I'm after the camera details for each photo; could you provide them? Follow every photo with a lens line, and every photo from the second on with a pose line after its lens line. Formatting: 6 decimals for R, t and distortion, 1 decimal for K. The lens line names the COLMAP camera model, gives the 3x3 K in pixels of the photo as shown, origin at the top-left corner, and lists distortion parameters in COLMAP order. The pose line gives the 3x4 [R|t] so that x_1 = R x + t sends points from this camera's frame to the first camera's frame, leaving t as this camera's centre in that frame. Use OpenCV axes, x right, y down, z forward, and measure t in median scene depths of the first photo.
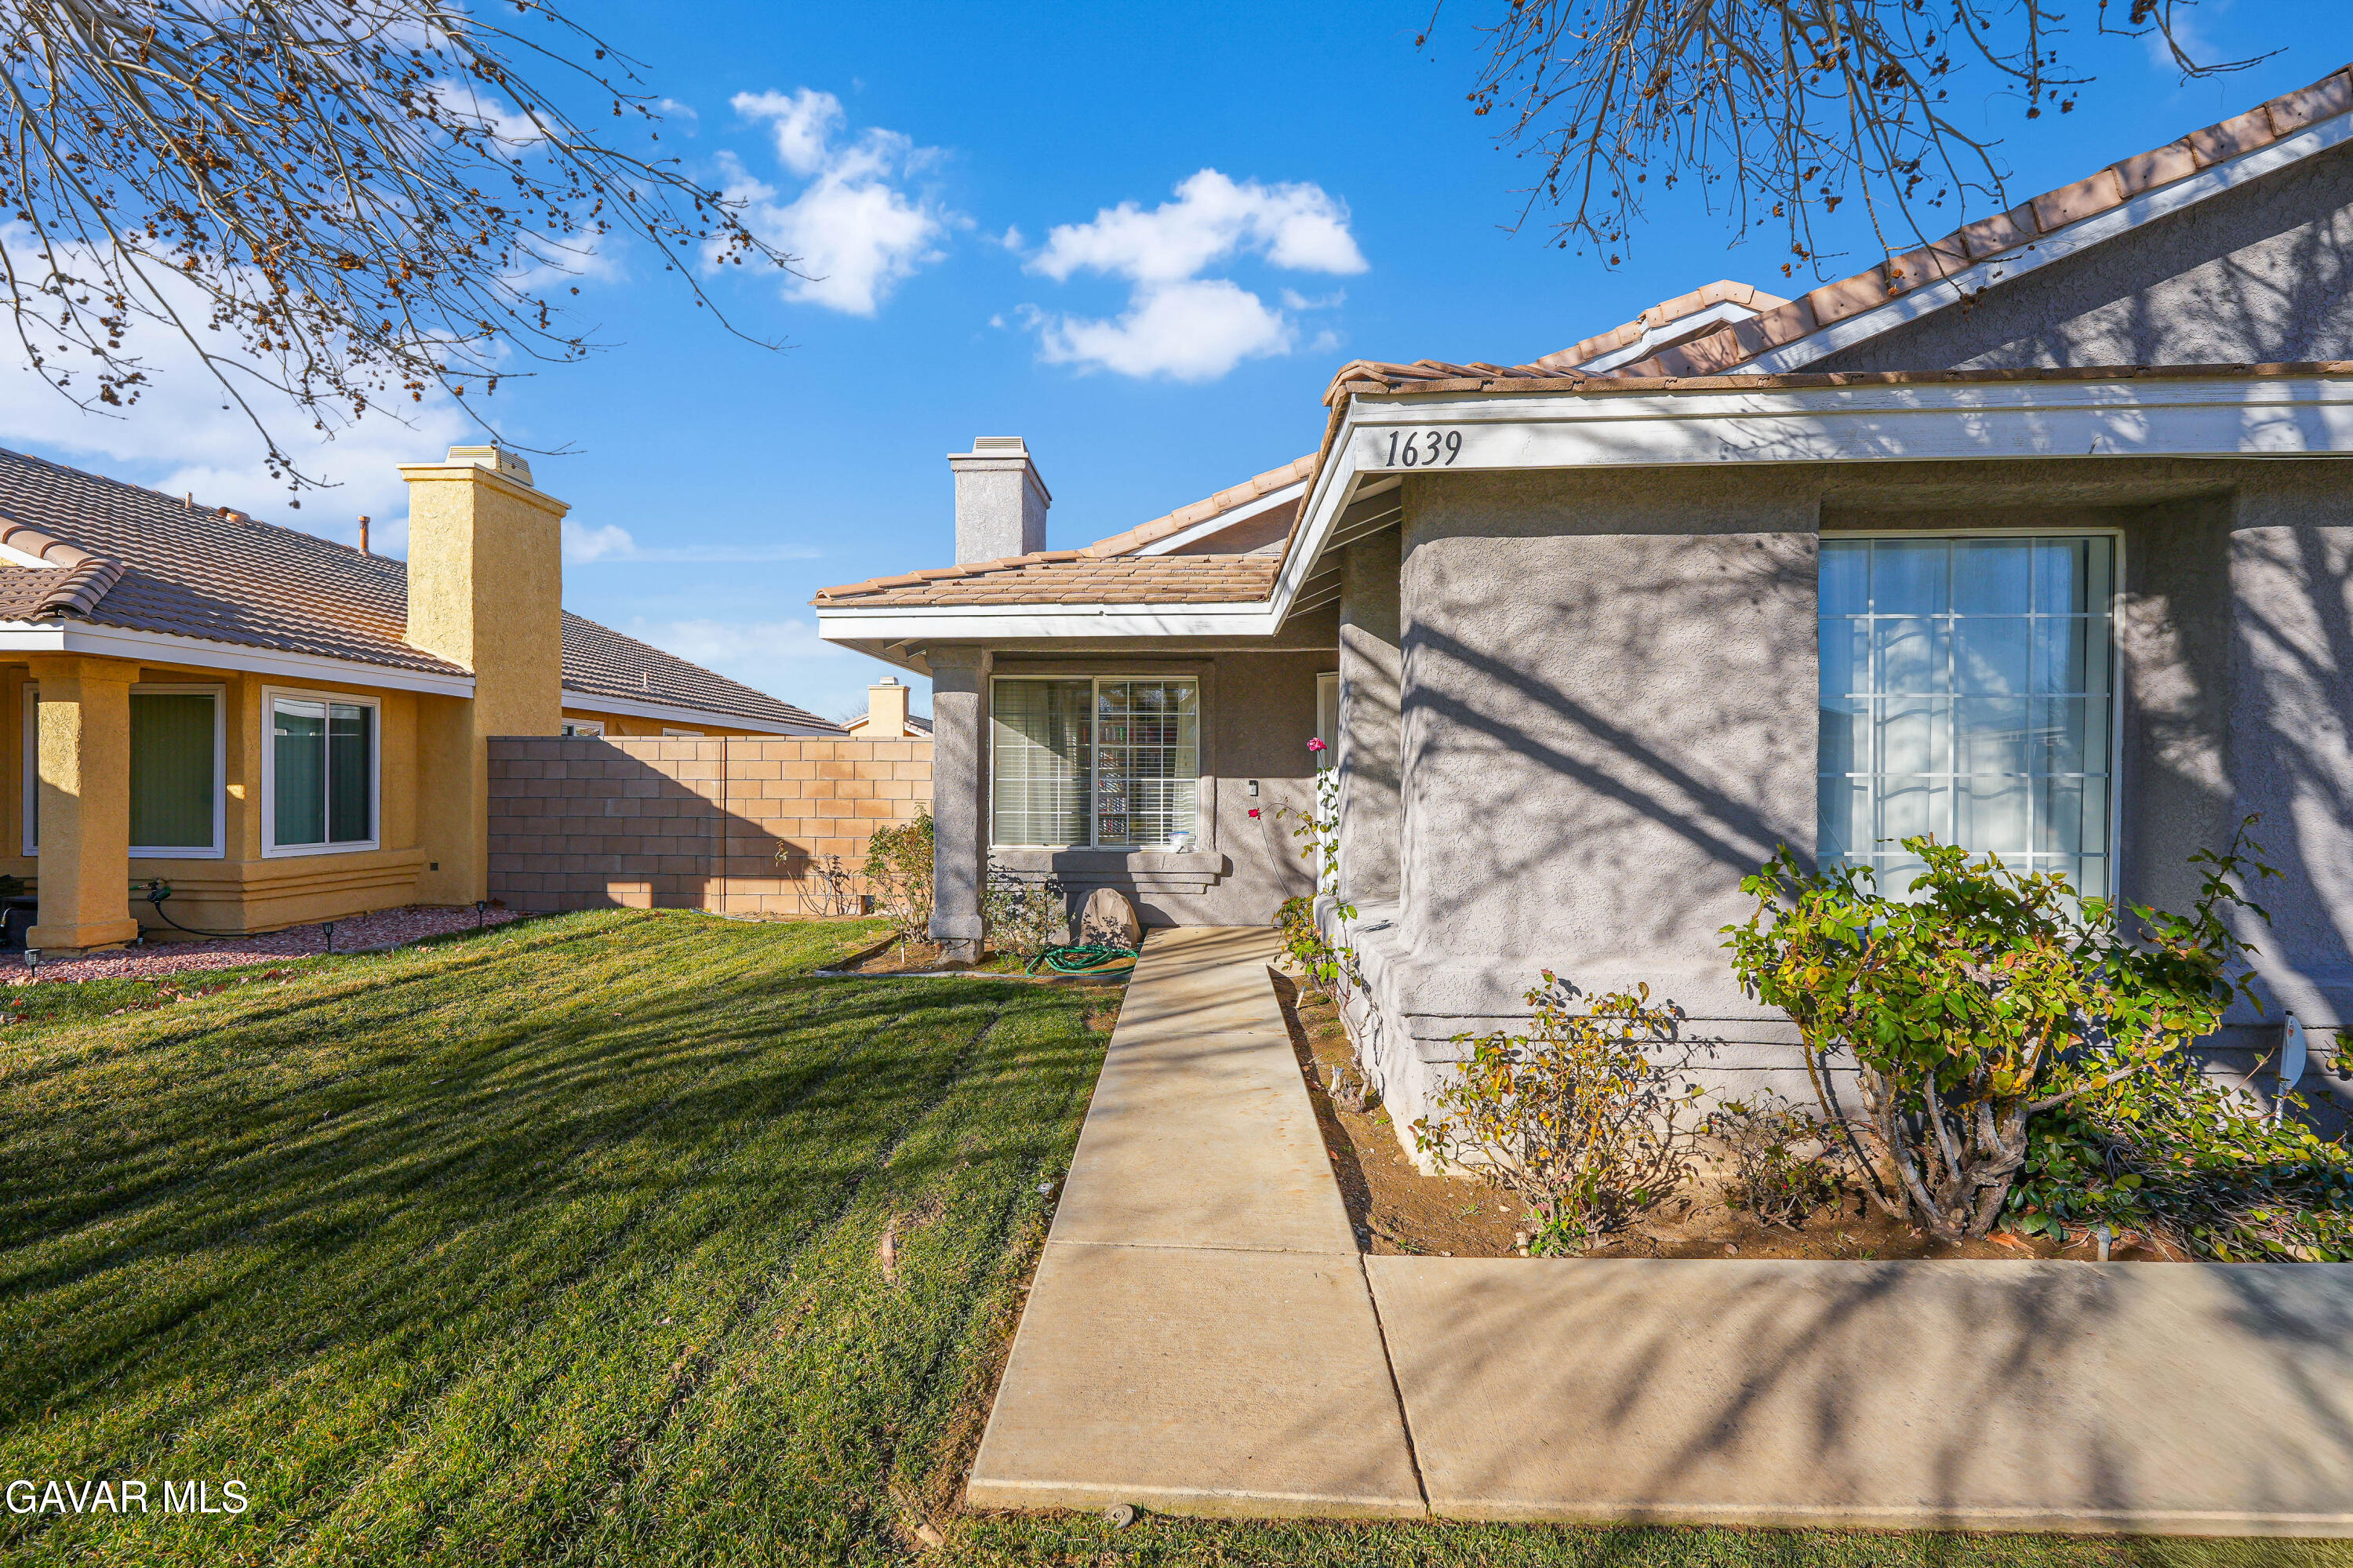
lens RADIAL K [[945.2, 0, 1167.8], [0, 945.2, 787.7], [0, 0, 1]] dist [0.000627, 0.000306]
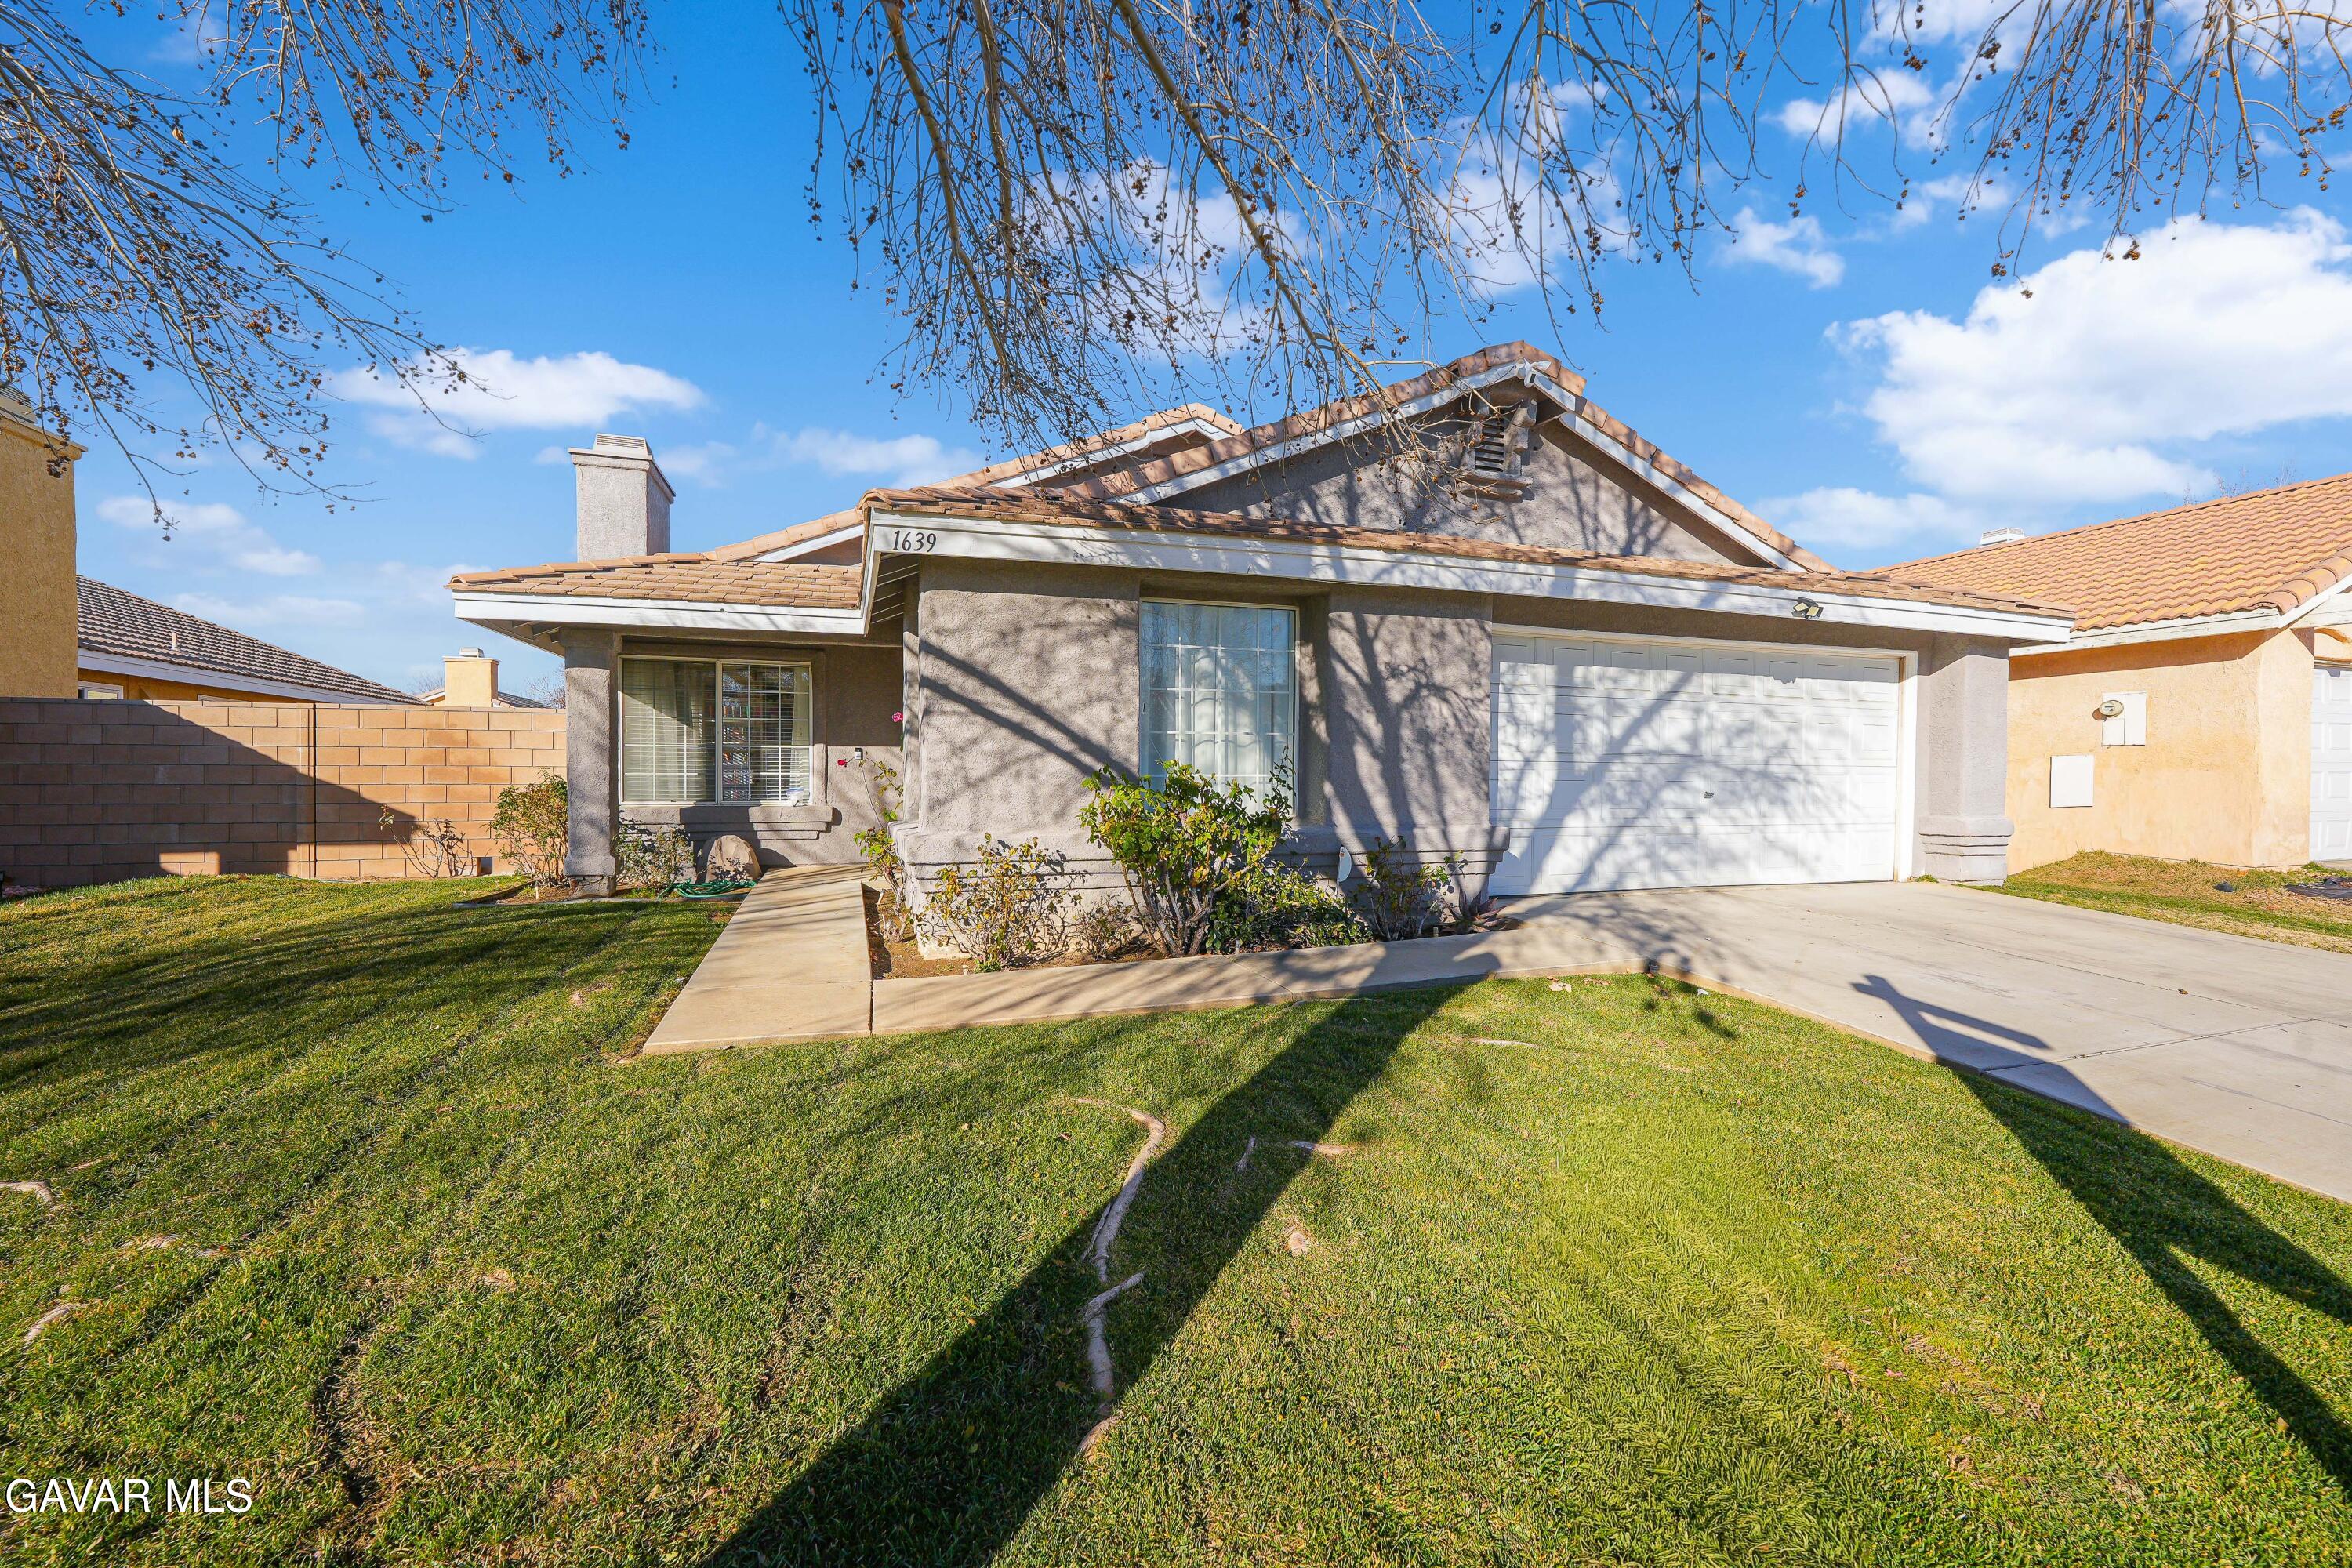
lens RADIAL K [[944.7, 0, 1167.3], [0, 944.7, 787.7], [0, 0, 1]] dist [0.000627, 0.000306]
pose [[0.936208, -0.005945, 0.351395, 0.065045], [0.002511, 0.999945, 0.010228, 0.064513], [-0.351437, -0.008693, 0.936171, -0.616196]]
